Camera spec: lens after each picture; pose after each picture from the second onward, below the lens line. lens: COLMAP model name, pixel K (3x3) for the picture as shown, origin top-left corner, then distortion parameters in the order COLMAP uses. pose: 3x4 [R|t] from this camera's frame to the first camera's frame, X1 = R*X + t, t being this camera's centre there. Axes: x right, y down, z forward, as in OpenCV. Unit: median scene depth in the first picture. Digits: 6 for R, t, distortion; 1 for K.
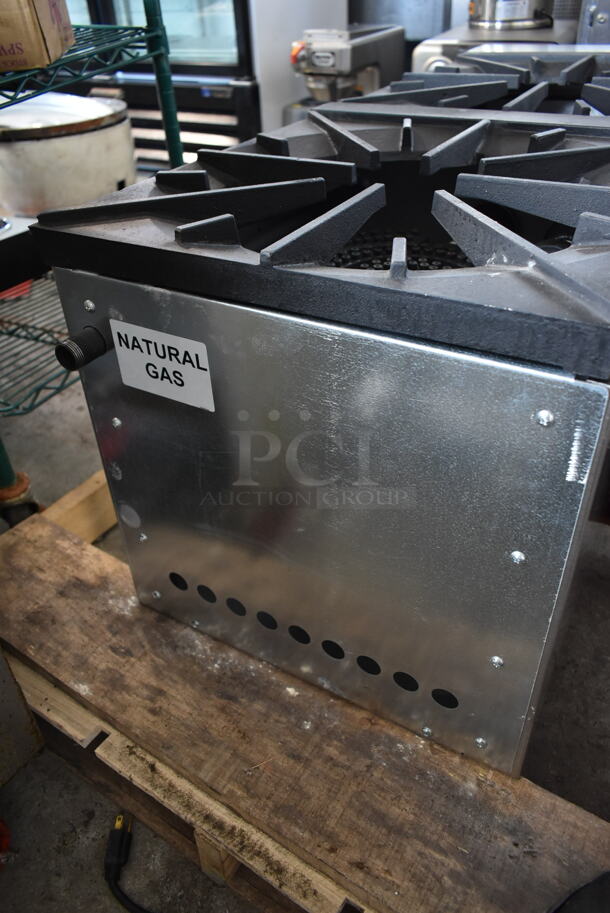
lens RADIAL K [[700.4, 0, 305.0], [0, 700.4, 456.5], [0, 0, 1]] dist [0.001633, -0.000415]
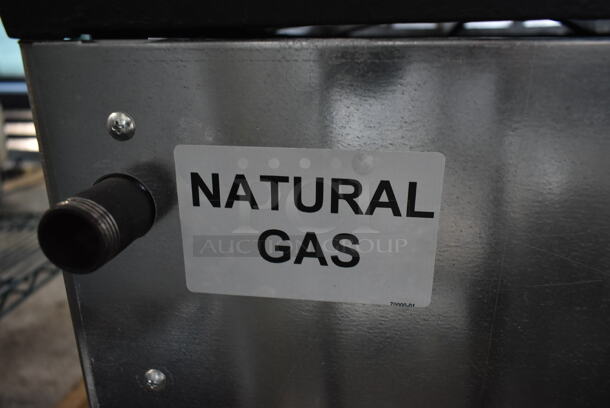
lens RADIAL K [[468.0, 0, 305.0], [0, 468.0, 204.0], [0, 0, 1]] dist [0.001633, -0.000415]
pose [[0.913730, -0.100751, 0.393632, -0.324916], [0.213851, 0.942983, -0.255049, -0.066052], [-0.345492, 0.317225, 0.883178, 0.718785]]
